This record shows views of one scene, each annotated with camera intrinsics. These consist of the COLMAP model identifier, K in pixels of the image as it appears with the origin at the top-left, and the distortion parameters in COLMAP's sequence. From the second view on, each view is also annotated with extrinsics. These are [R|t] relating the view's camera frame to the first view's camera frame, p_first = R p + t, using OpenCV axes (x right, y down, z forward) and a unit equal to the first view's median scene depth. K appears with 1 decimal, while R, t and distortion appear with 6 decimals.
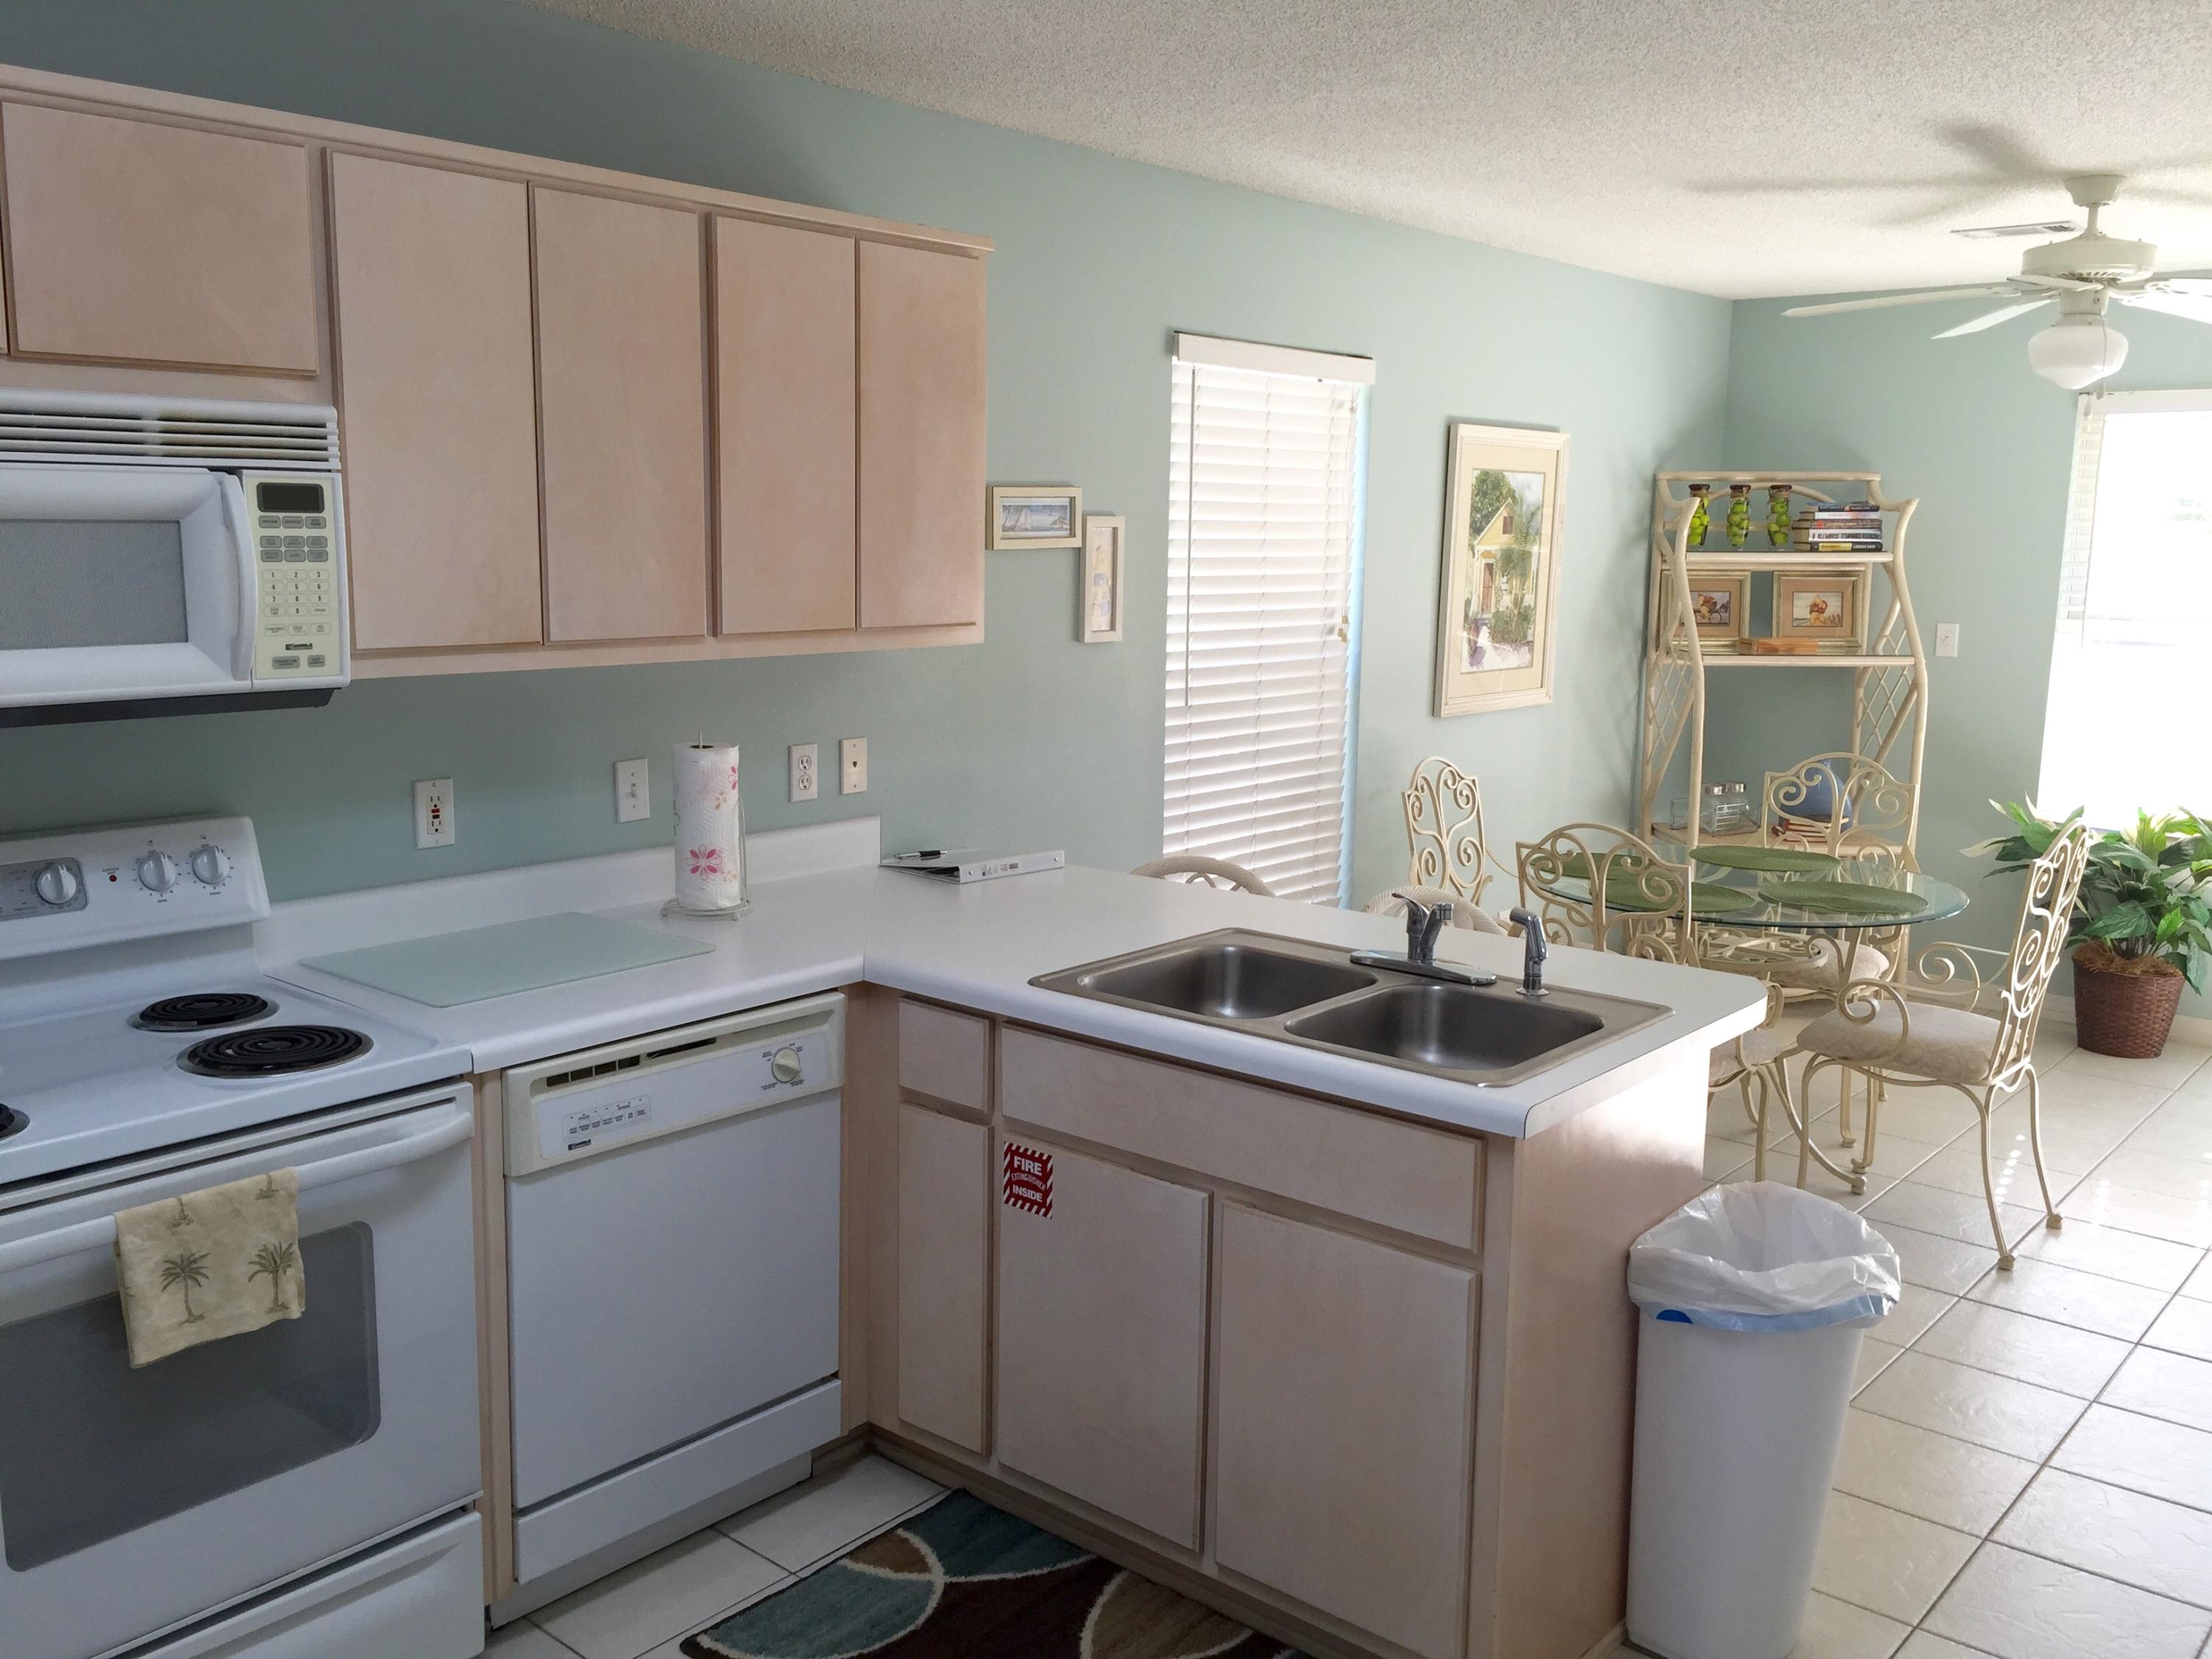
lens RADIAL K [[1868.7, 0, 1106.0], [0, 1868.7, 829.5], [0, 0, 1]] dist [0.004857, -0.005797]
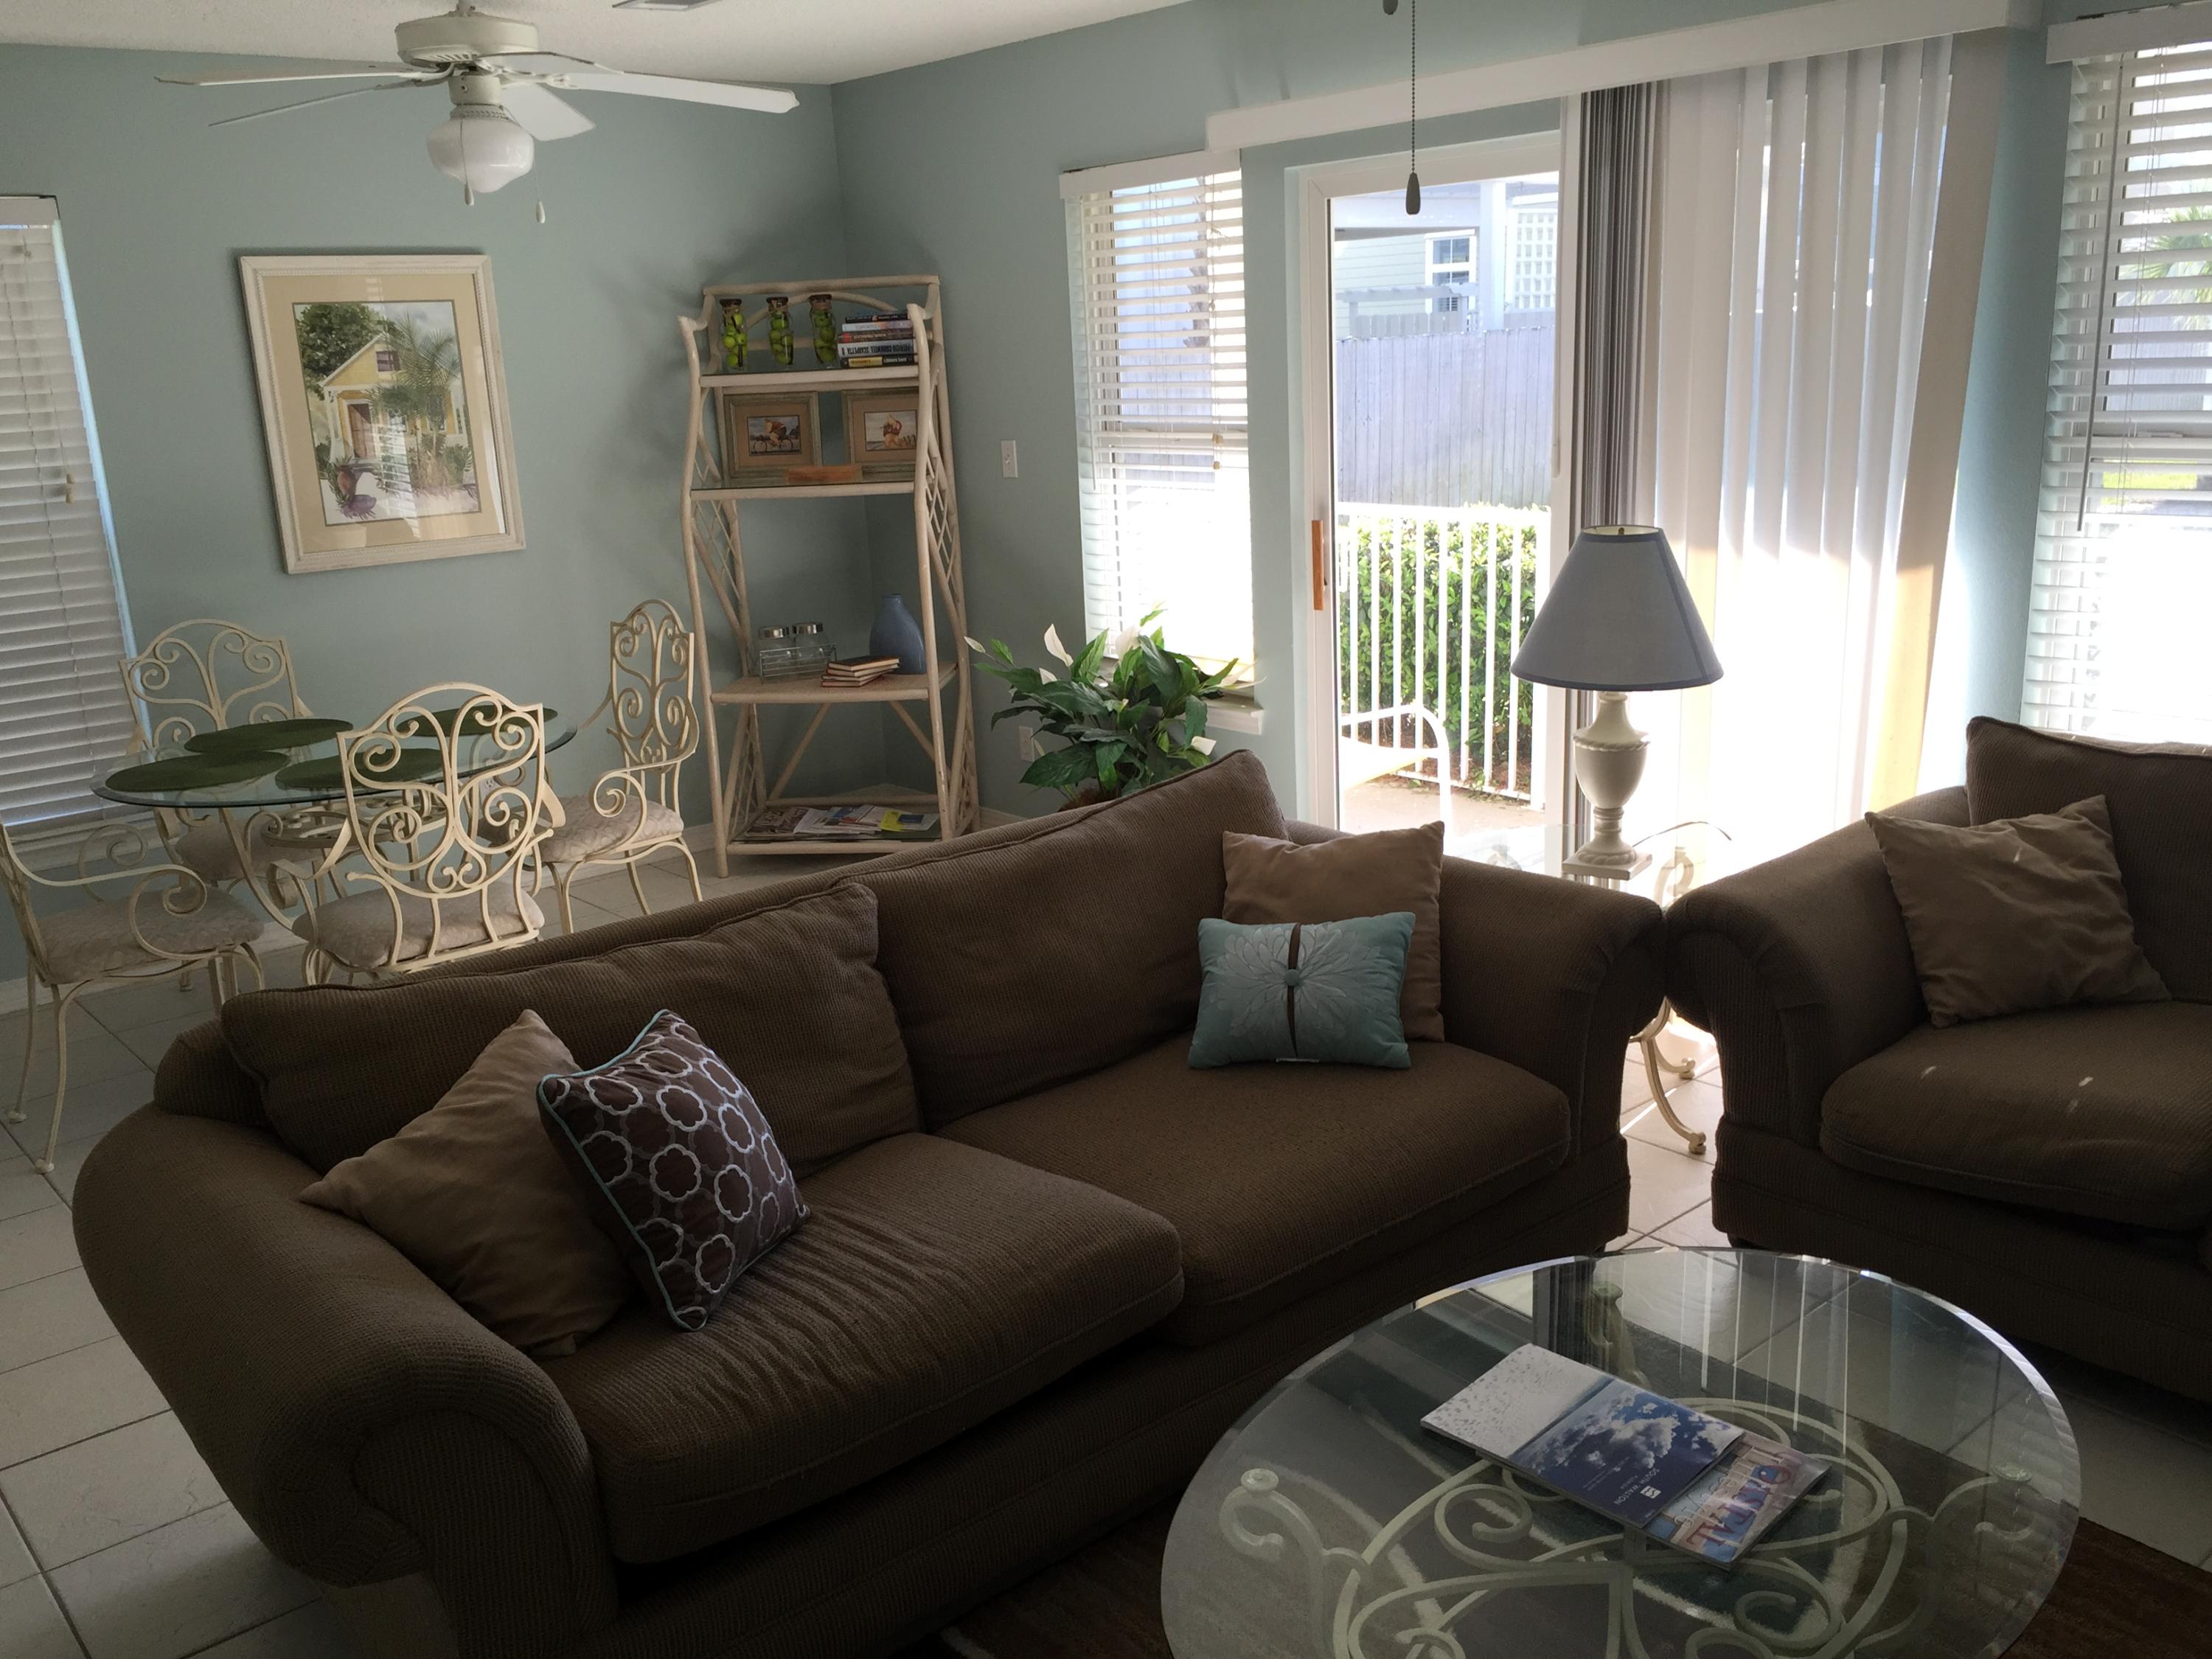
lens RADIAL K [[1868.7, 0, 1106.0], [0, 1868.7, 829.5], [0, 0, 1]] dist [0.004857, -0.005797]
pose [[0.991487, -0.018176, -0.128928, 0.668461], [0.030666, 0.994951, 0.095558, -0.008675], [0.126540, -0.098698, 0.987039, 0.102187]]
